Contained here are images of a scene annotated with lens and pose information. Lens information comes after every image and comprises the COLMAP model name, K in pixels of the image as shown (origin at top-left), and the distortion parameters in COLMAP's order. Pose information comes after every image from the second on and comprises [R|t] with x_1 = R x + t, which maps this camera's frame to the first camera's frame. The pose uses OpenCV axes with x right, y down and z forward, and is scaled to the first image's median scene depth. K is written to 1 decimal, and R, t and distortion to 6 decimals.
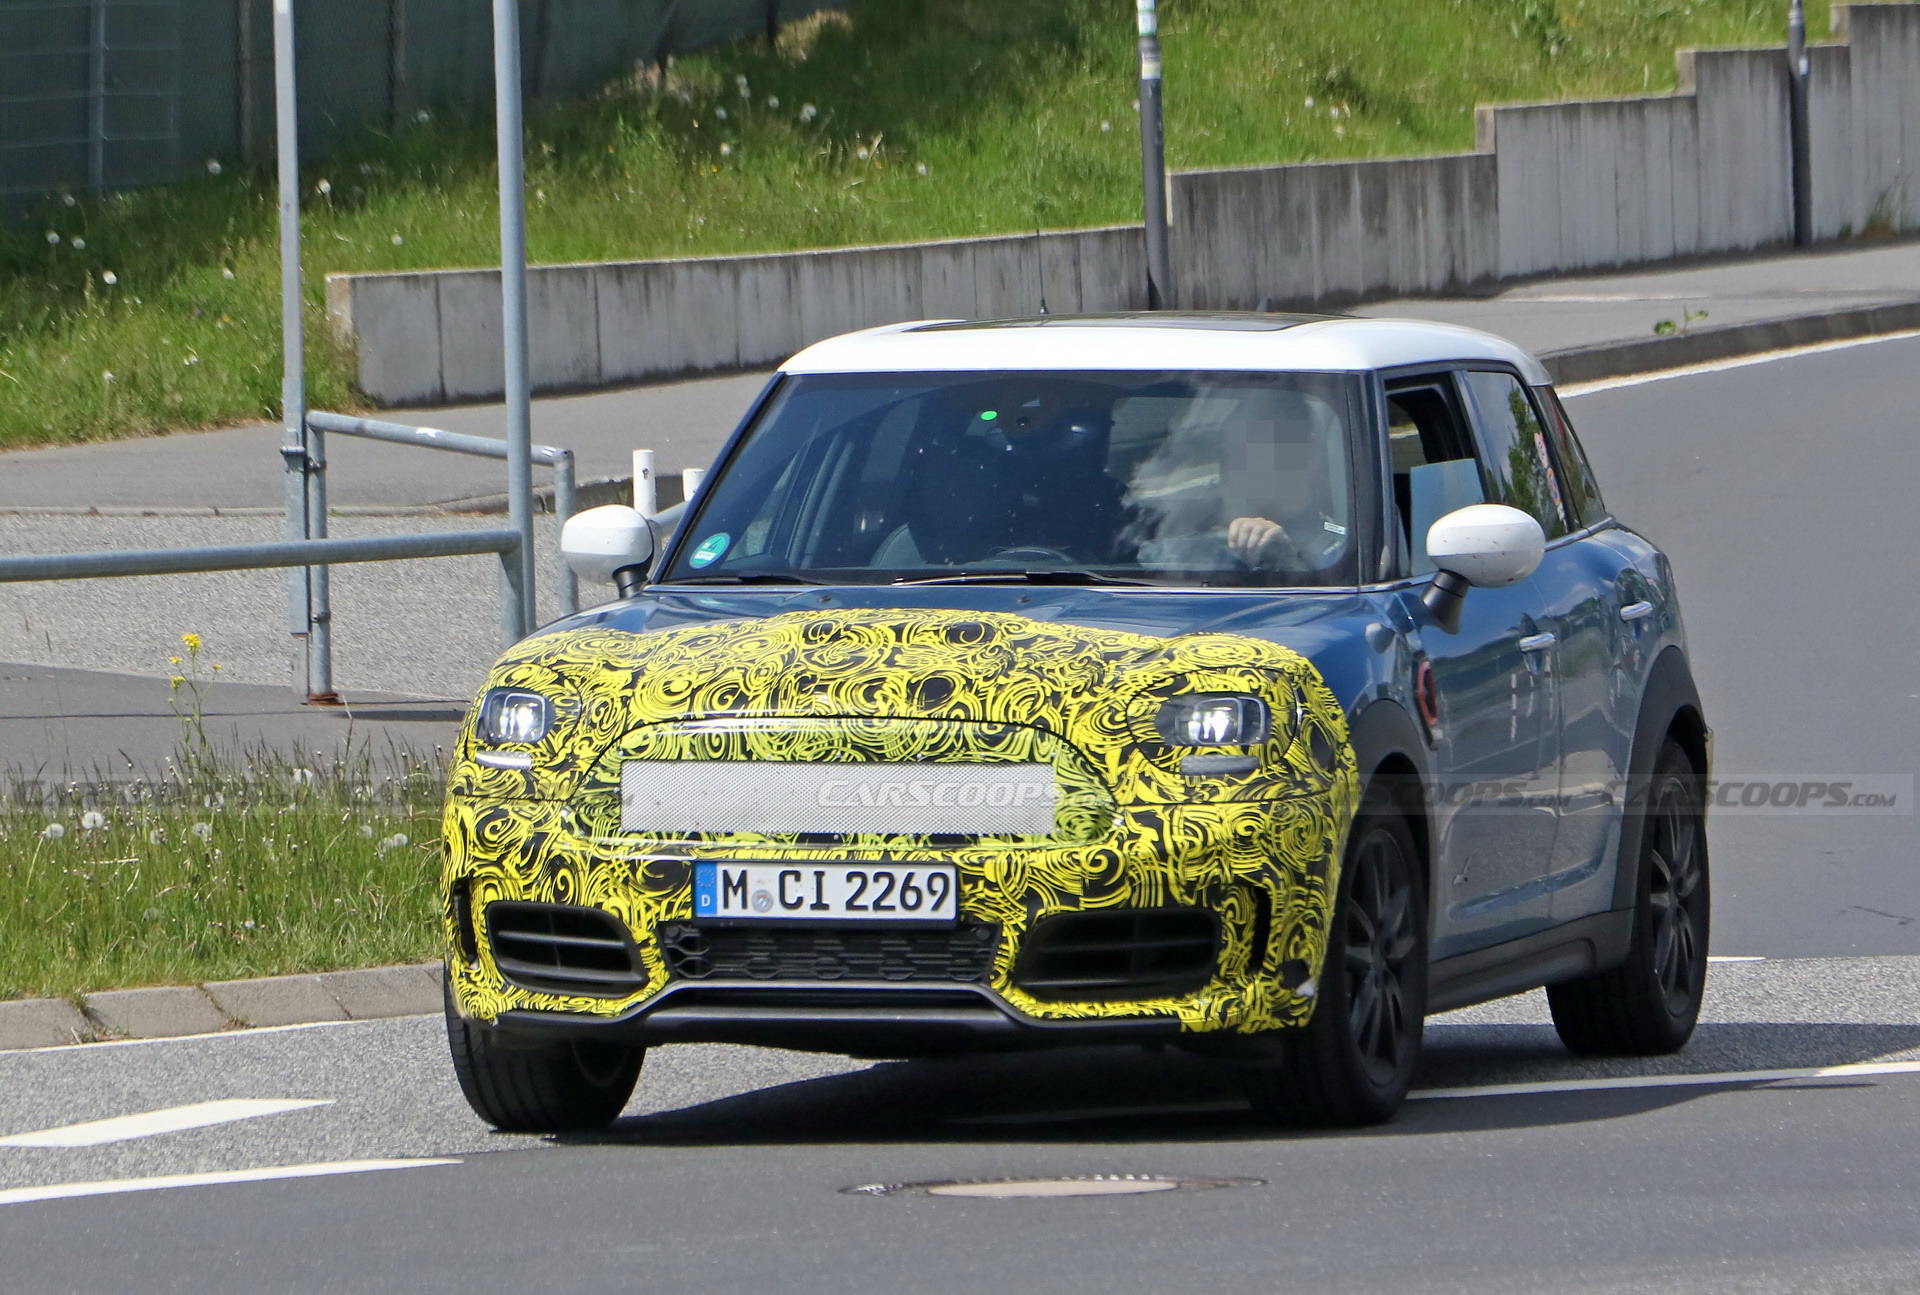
lens RADIAL K [[10713.9, 0, 960.0], [0, 10713.9, 647.5], [0, 0, 1]] dist [0.420358, -6.210210]
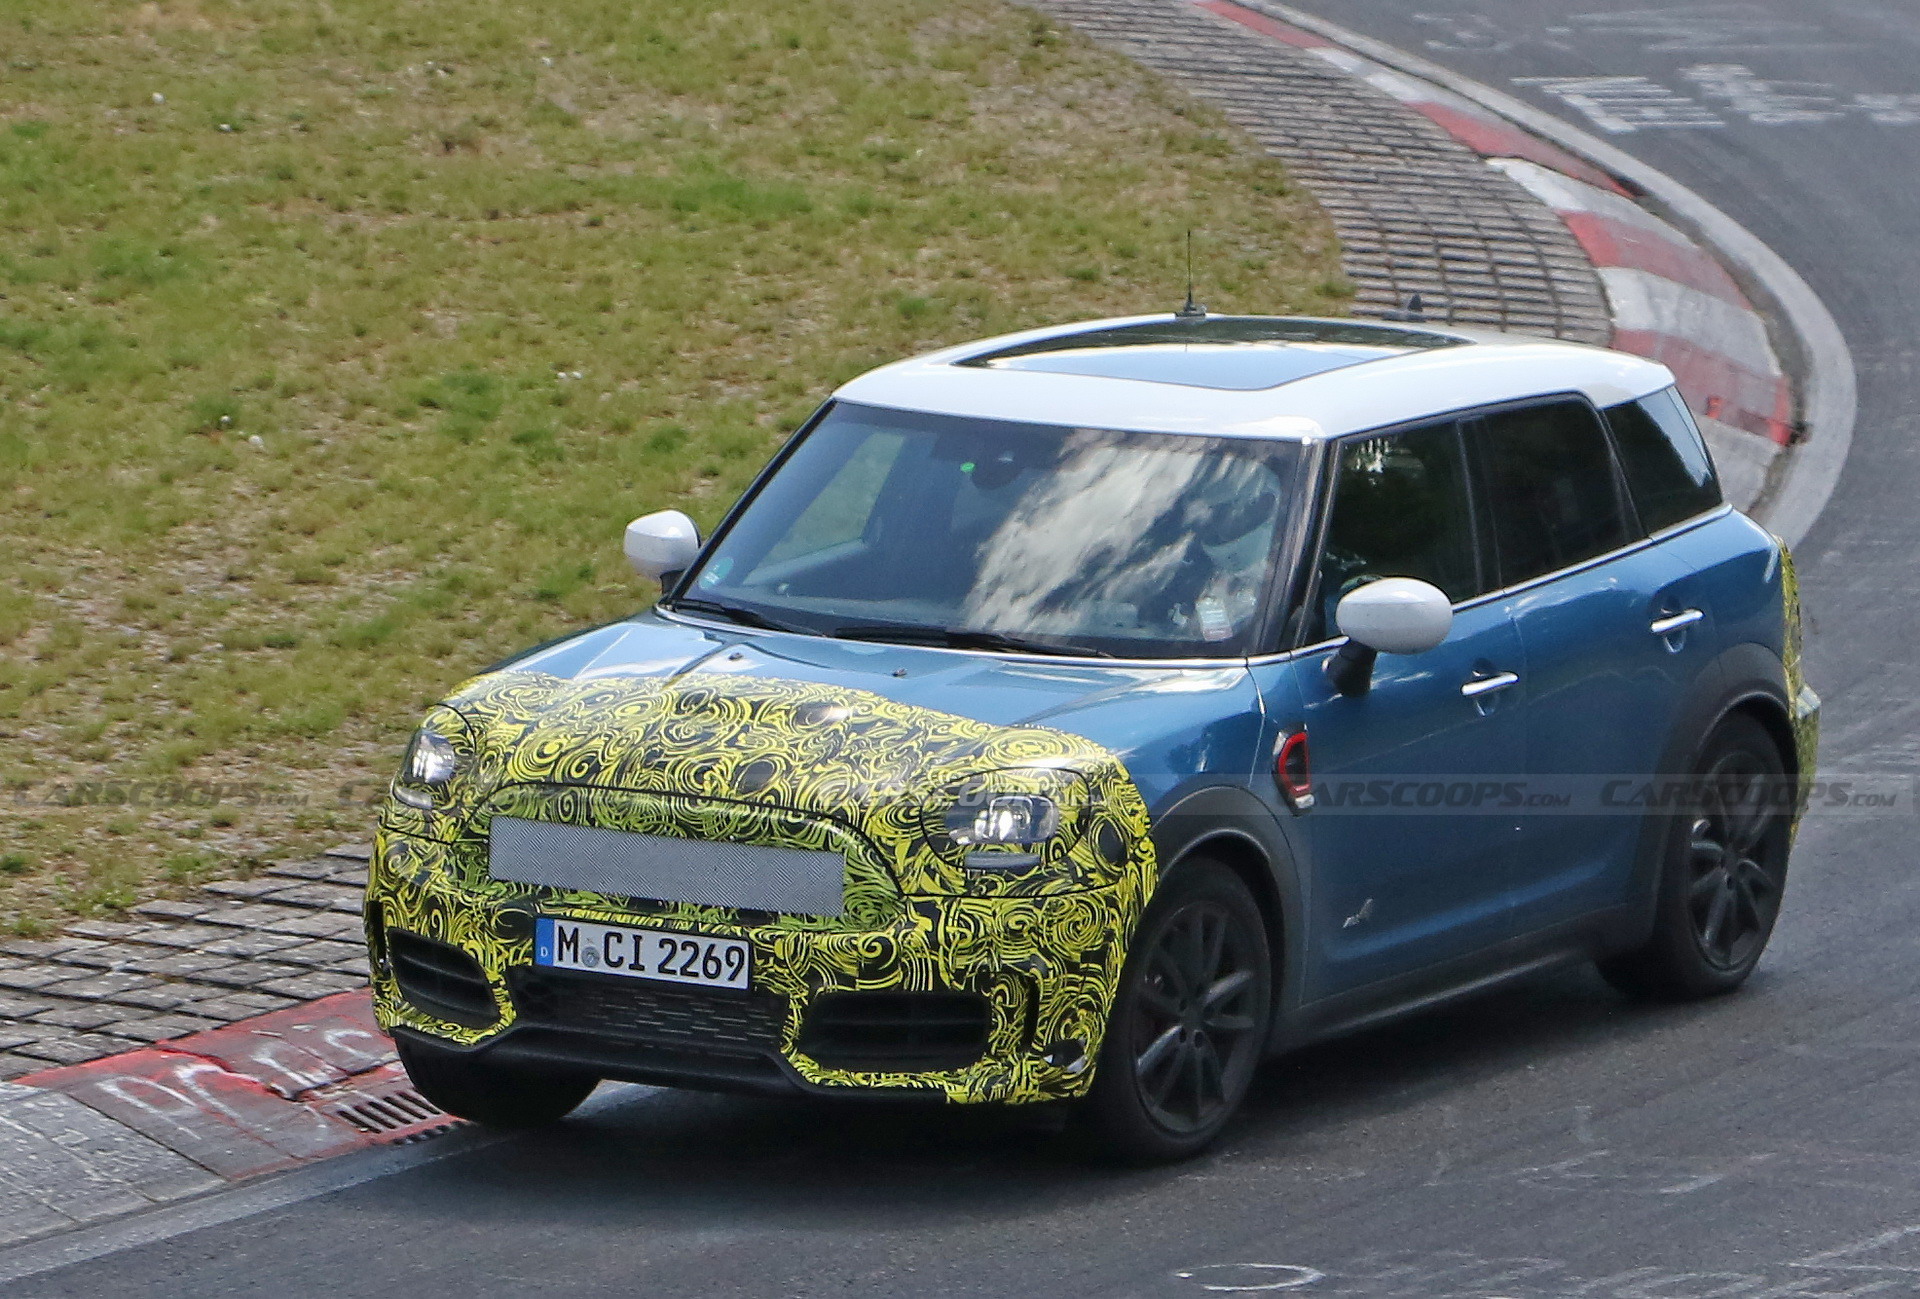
lens RADIAL K [[10713.9, 0, 960.0], [0, 10713.9, 649.5], [0, 0, 1]] dist [0.420358, -6.210210]
pose [[0.971512, 0.062651, -0.228557, 0.269723], [-0.039300, 0.993661, 0.105328, -0.126048], [0.233707, -0.093345, 0.967816, -0.059861]]
